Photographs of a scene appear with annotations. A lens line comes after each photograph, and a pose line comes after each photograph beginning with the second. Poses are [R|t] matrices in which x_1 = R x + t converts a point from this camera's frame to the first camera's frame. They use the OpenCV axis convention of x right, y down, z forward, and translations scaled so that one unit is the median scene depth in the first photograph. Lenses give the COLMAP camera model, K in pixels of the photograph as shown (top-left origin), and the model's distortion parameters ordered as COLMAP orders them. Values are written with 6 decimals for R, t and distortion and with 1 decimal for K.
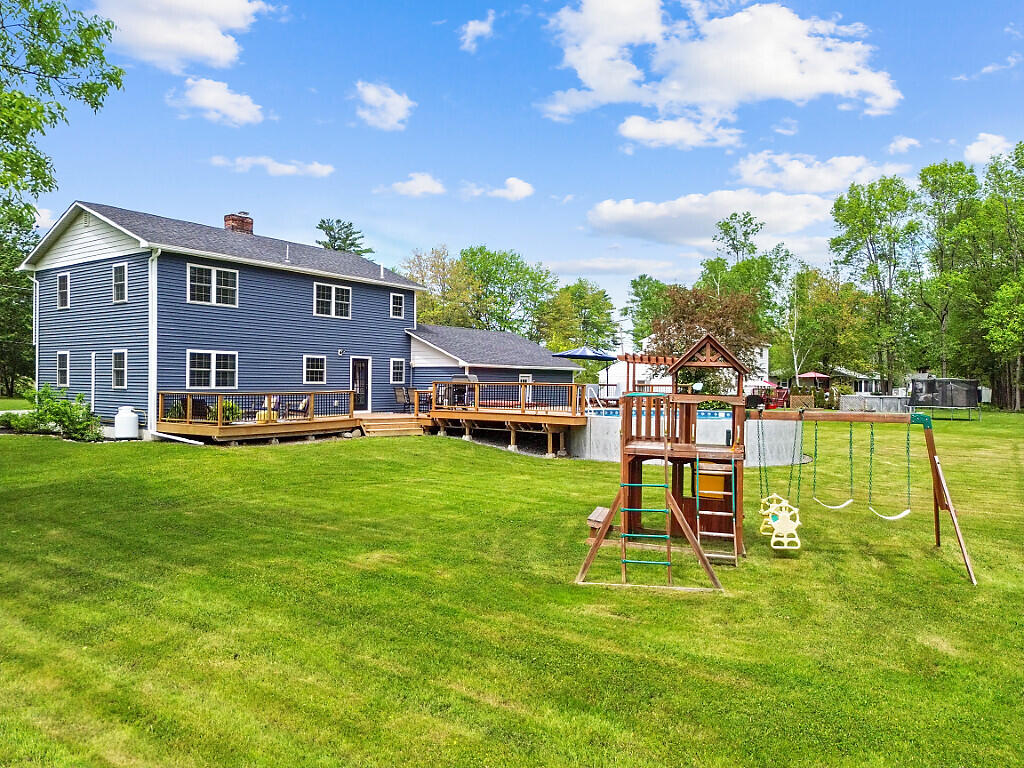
lens RADIAL K [[725.8, 0, 512.0], [0, 725.8, 384.0], [0, 0, 1]] dist [0.094235, -0.091710]
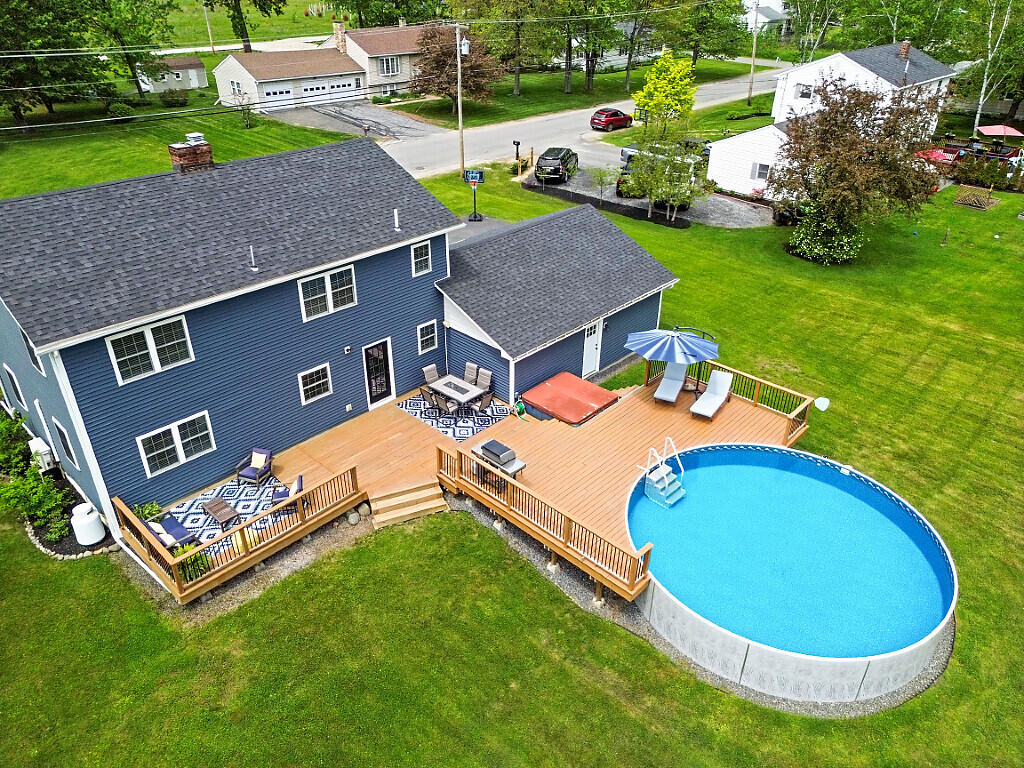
lens RADIAL K [[725.8, 0, 512.0], [0, 725.8, 384.0], [0, 0, 1]] dist [0.094235, -0.091710]
pose [[0.991016, 0.064839, -0.116976, 0.034326], [0.002057, 0.867133, 0.498072, -0.441404], [0.133728, -0.493838, 0.859209, 0.378107]]
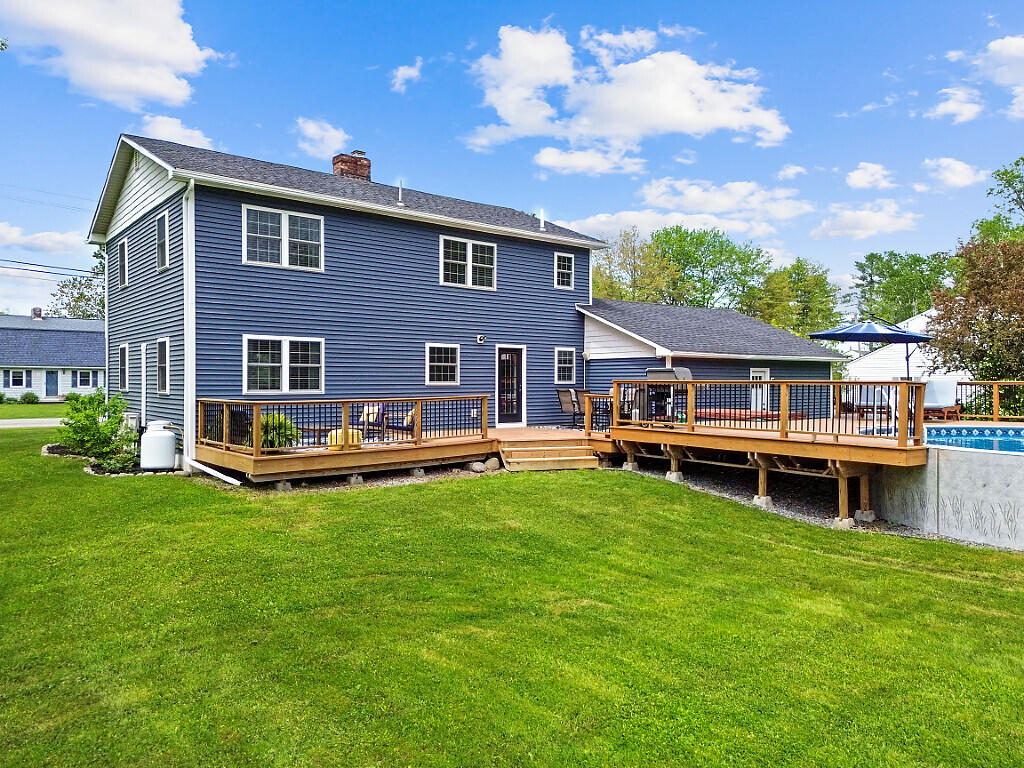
lens RADIAL K [[725.8, 0, 512.0], [0, 725.8, 384.0], [0, 0, 1]] dist [0.094235, -0.091710]
pose [[0.966190, -0.007375, -0.257724, -0.034501], [0.007250, 0.999973, -0.001437, 0.000338], [0.257728, -0.000480, 0.966217, 0.387935]]
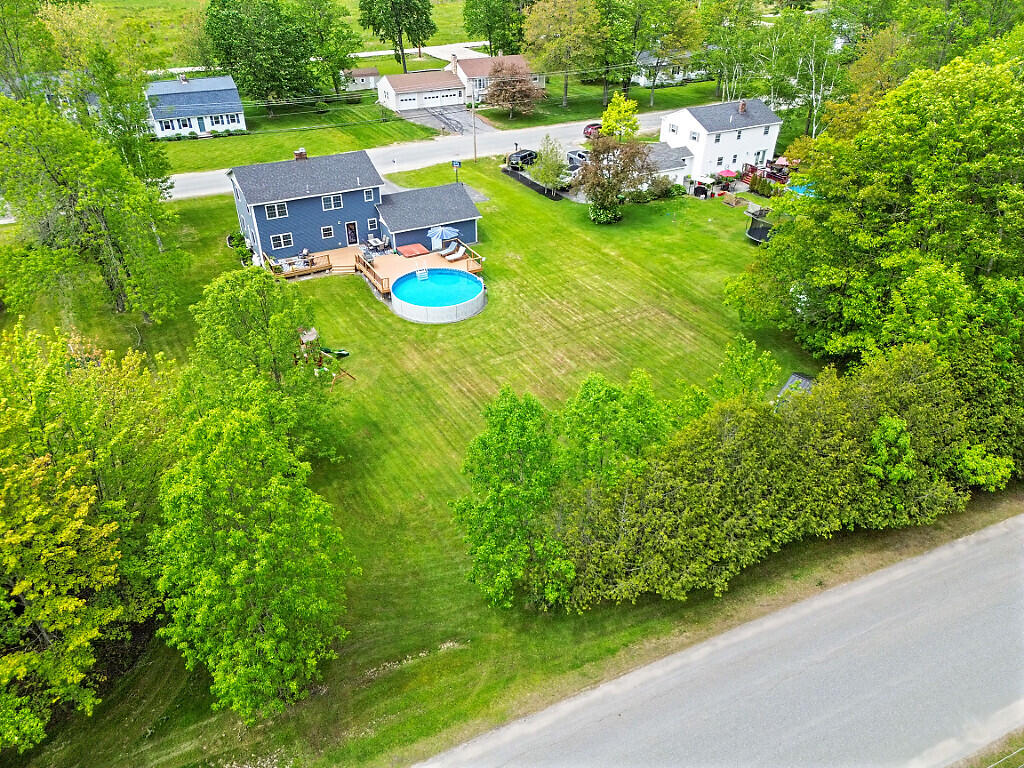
lens RADIAL K [[725.8, 0, 512.0], [0, 725.8, 384.0], [0, 0, 1]] dist [0.094235, -0.091710]
pose [[0.910249, 0.222398, -0.349265, 1.341517], [-0.000979, 0.844664, 0.535295, -0.962446], [0.414060, -0.486910, 0.769073, -0.924599]]
